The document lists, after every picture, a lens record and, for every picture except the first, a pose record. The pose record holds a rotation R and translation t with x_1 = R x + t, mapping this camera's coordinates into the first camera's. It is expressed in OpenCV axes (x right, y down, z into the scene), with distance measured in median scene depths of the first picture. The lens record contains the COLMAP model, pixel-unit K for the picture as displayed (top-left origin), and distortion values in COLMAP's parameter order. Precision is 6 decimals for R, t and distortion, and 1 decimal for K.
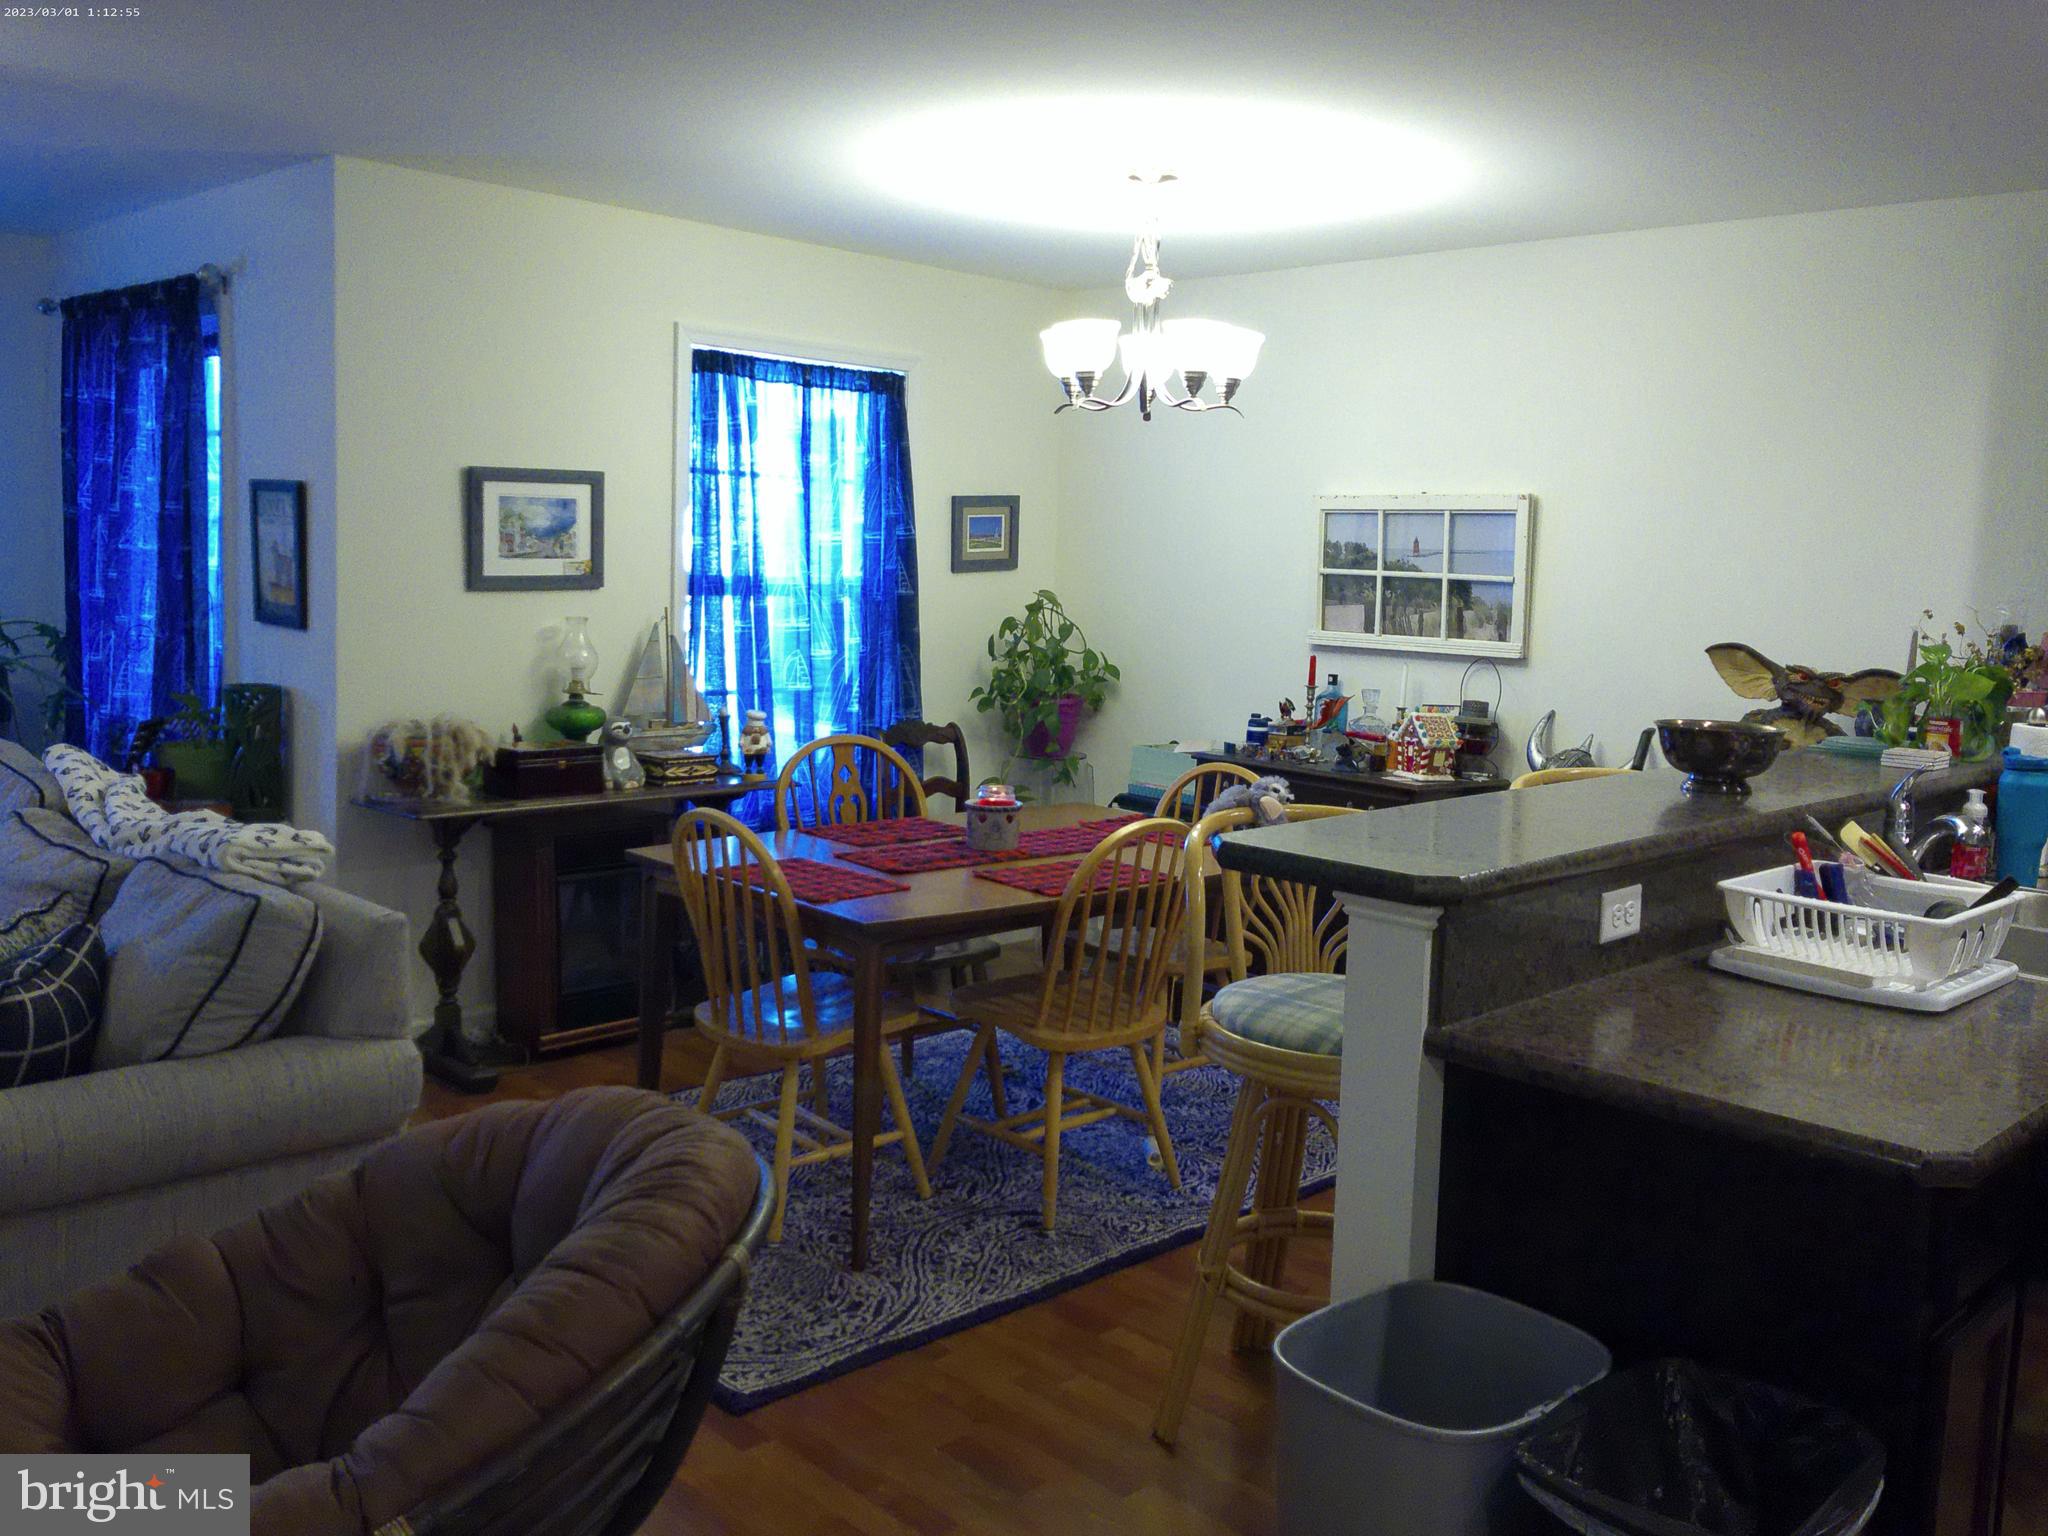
lens RADIAL K [[1736.1, 0, 1025.1], [0, 1736.1, 709.5], [0, 0, 1]] dist [0.081070, -0.141751]
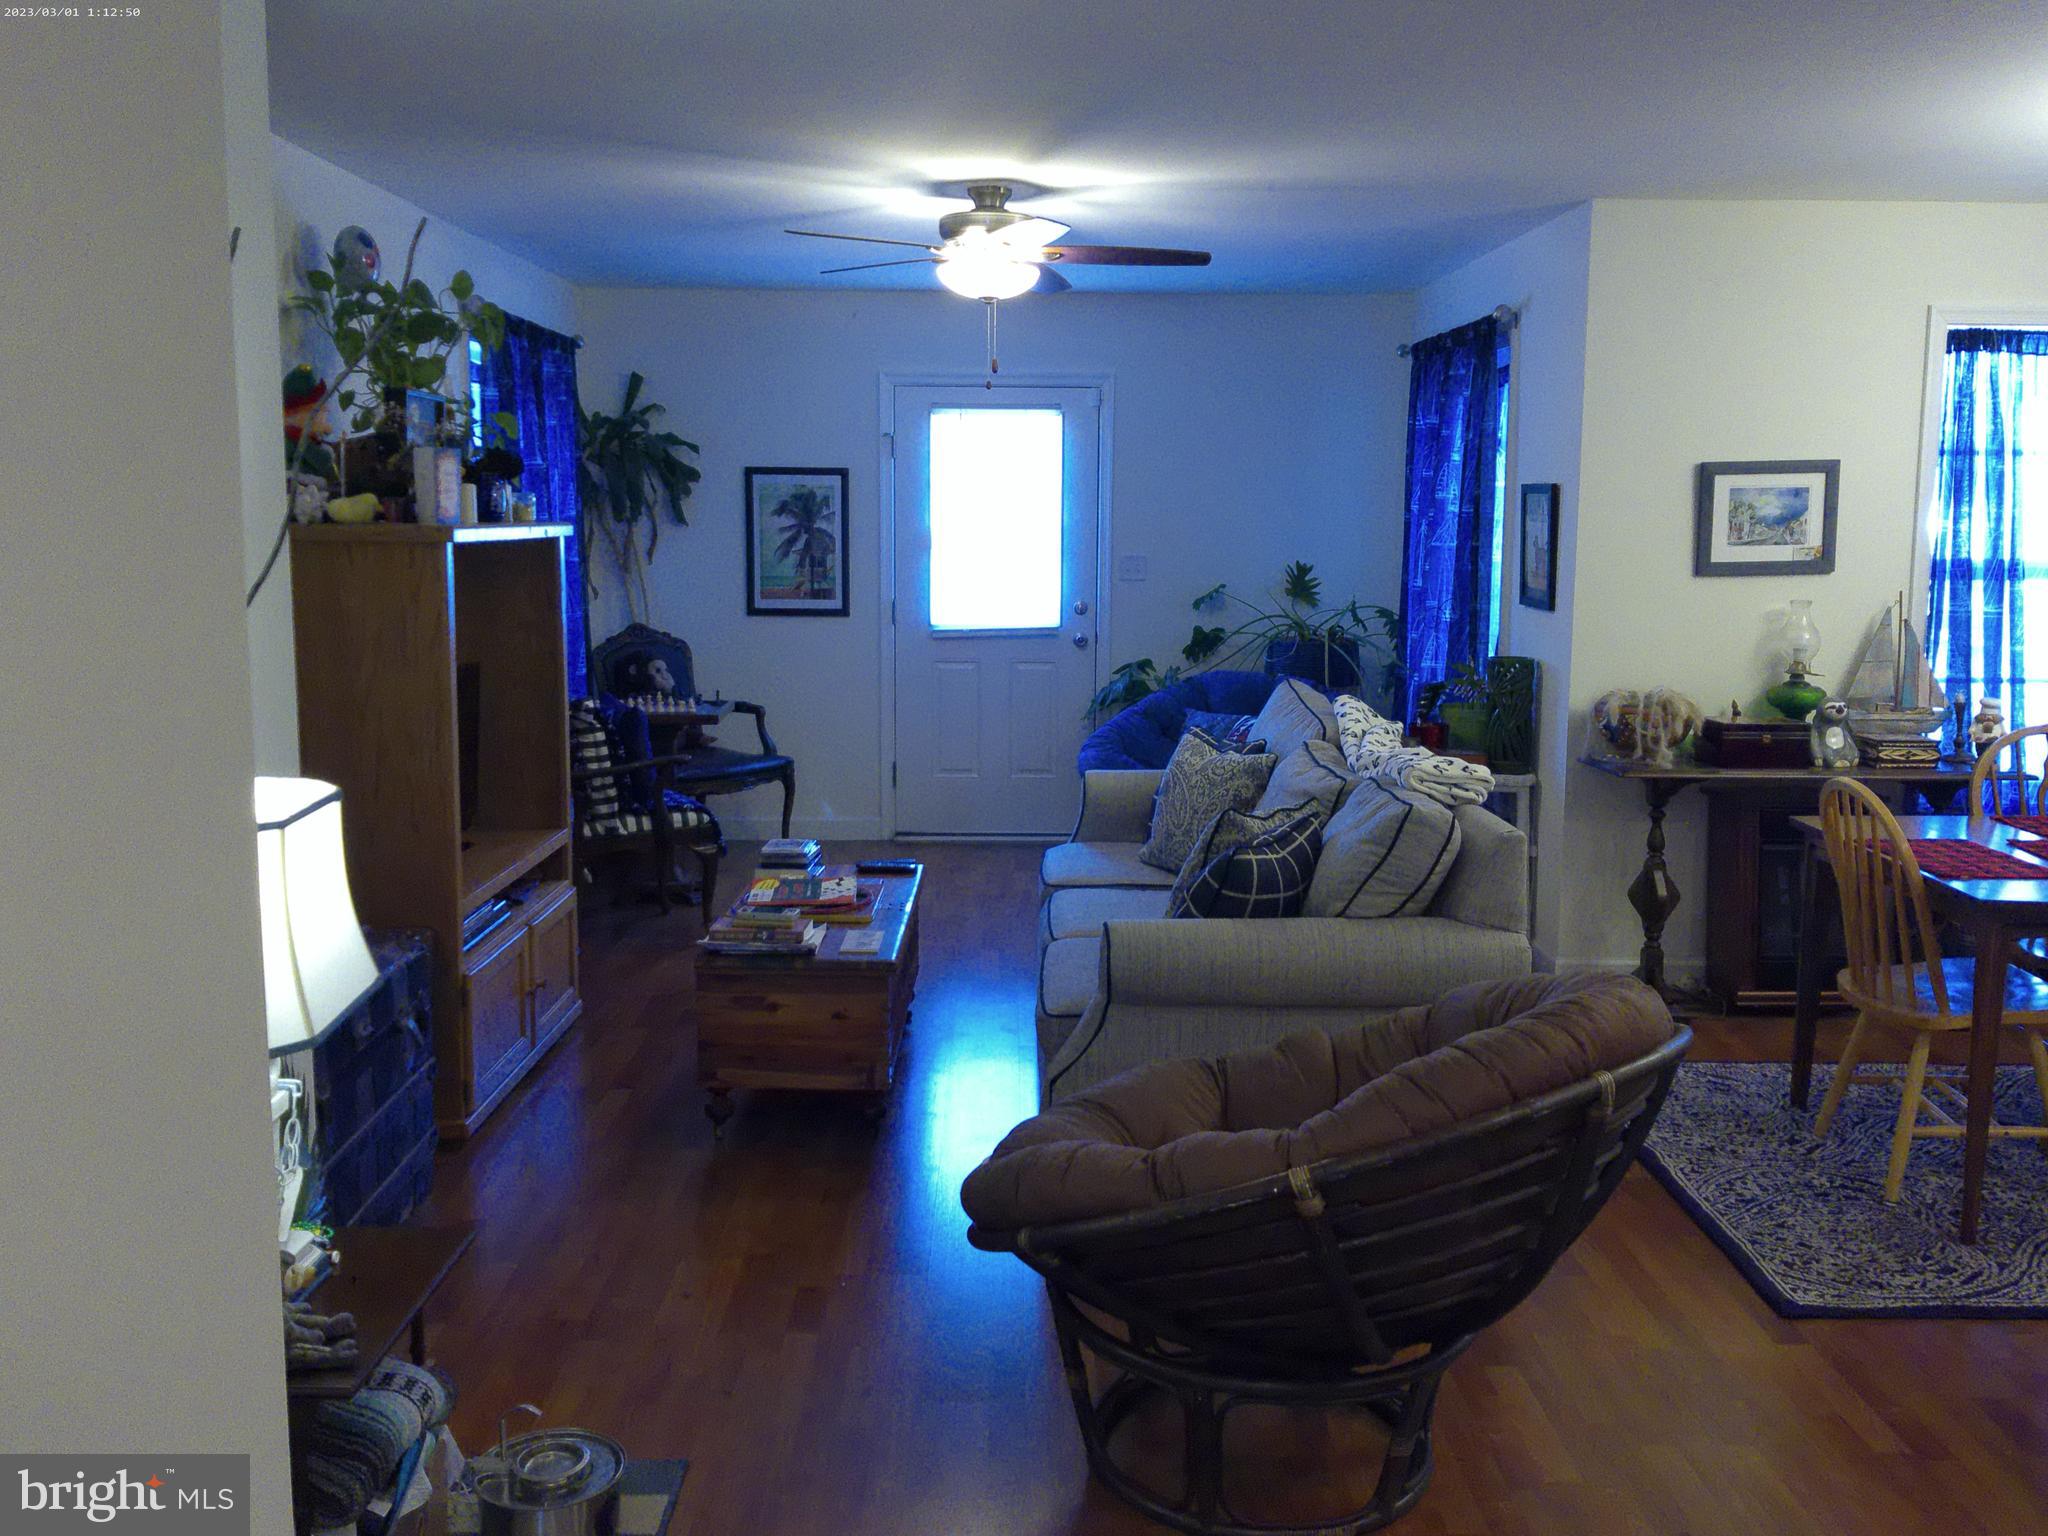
lens RADIAL K [[1736.1, 0, 1025.1], [0, 1736.1, 709.5], [0, 0, 1]] dist [0.081070, -0.141751]
pose [[0.716902, 0.045831, -0.695665, 0.148073], [-0.045369, 0.998789, 0.019047, 0.013650], [0.695696, 0.017907, 0.718113, -0.078182]]
